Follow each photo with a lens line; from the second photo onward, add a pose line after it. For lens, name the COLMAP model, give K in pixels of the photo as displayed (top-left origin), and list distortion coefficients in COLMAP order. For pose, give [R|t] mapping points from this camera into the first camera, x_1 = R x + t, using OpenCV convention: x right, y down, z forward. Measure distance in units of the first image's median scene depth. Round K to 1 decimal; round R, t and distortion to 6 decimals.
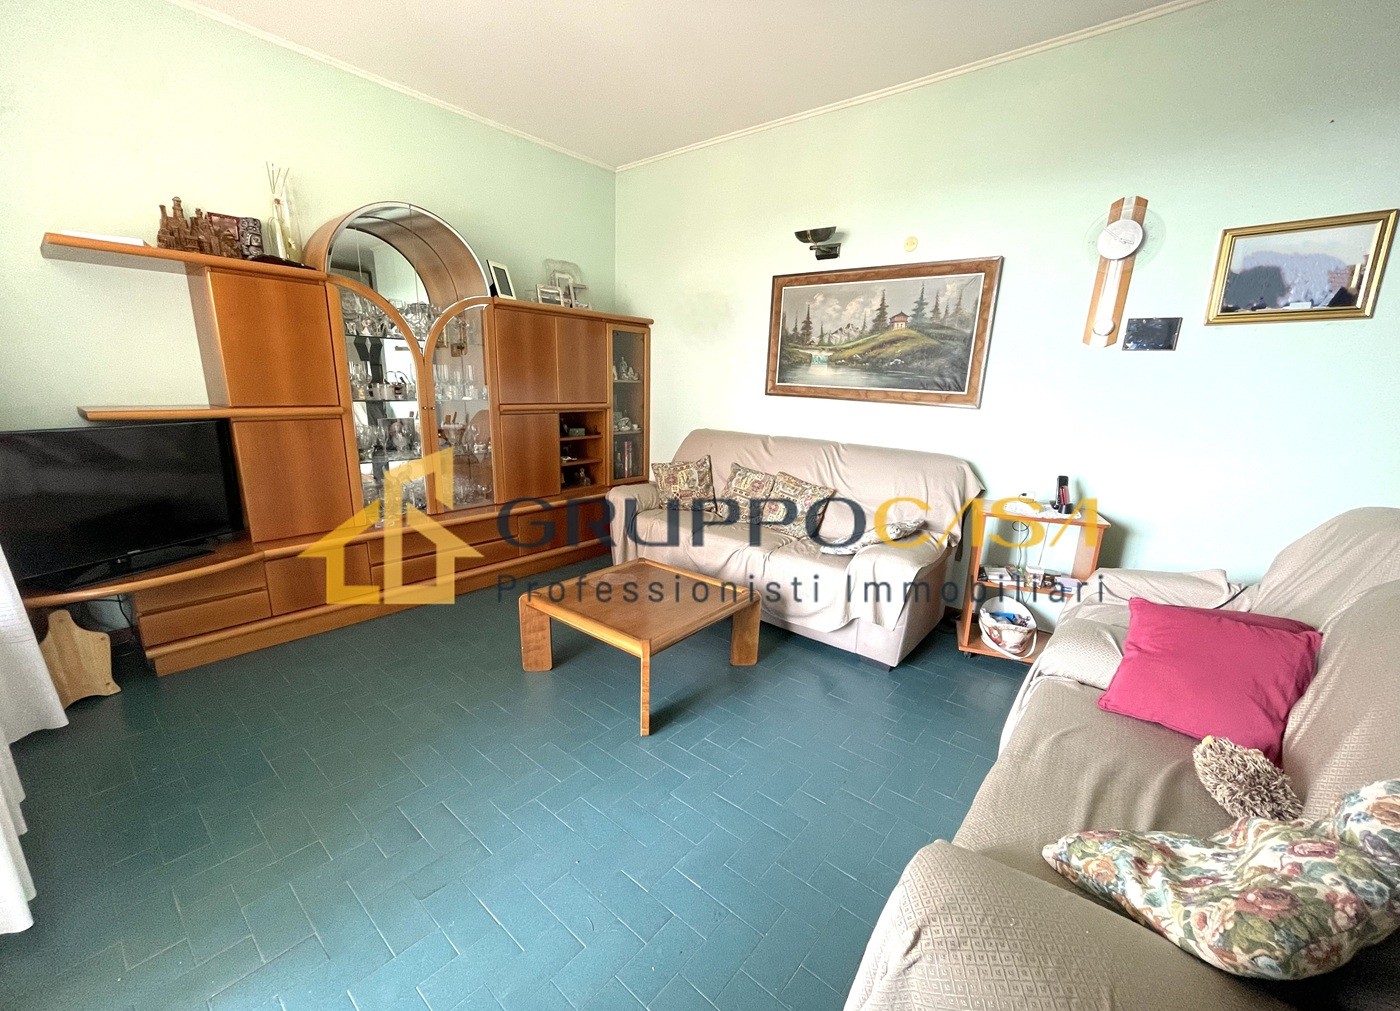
lens RADIAL K [[566.3, 0, 699.7], [0, 566.3, 512.9], [0, 0, 1]] dist [-0.001583, -0.000079]
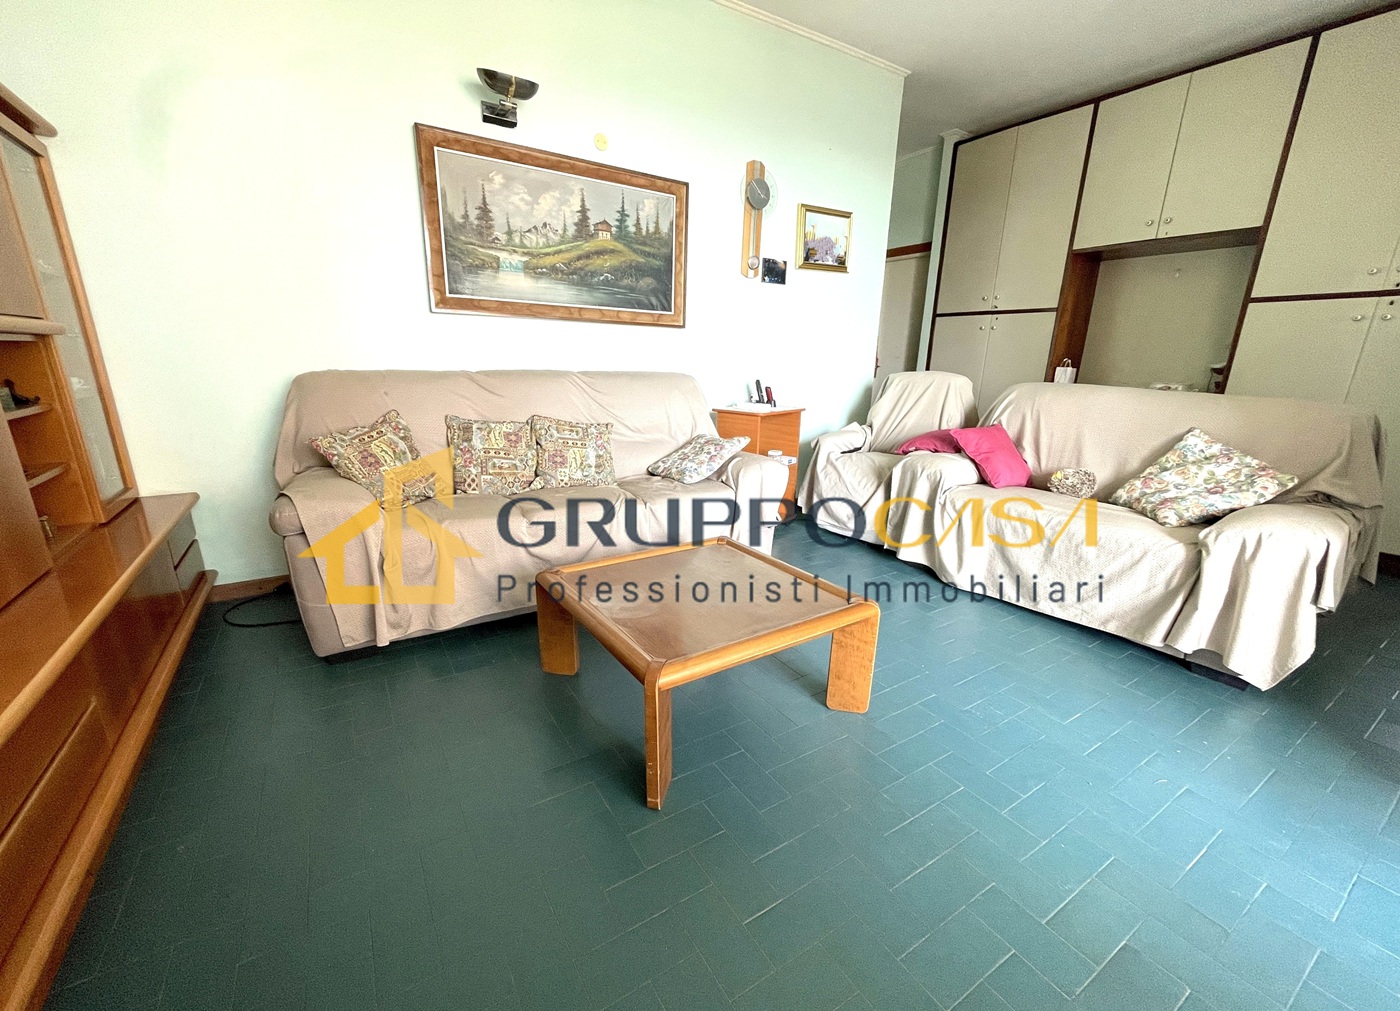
lens RADIAL K [[566.3, 0, 697.2], [0, 566.3, 514.3], [0, 0, 1]] dist [-0.001583, -0.000079]
pose [[0.313490, -0.280094, 0.907343, -0.532411], [0.207028, 0.952684, 0.222562, -0.071090], [-0.926749, 0.118074, 0.356644, 0.564413]]
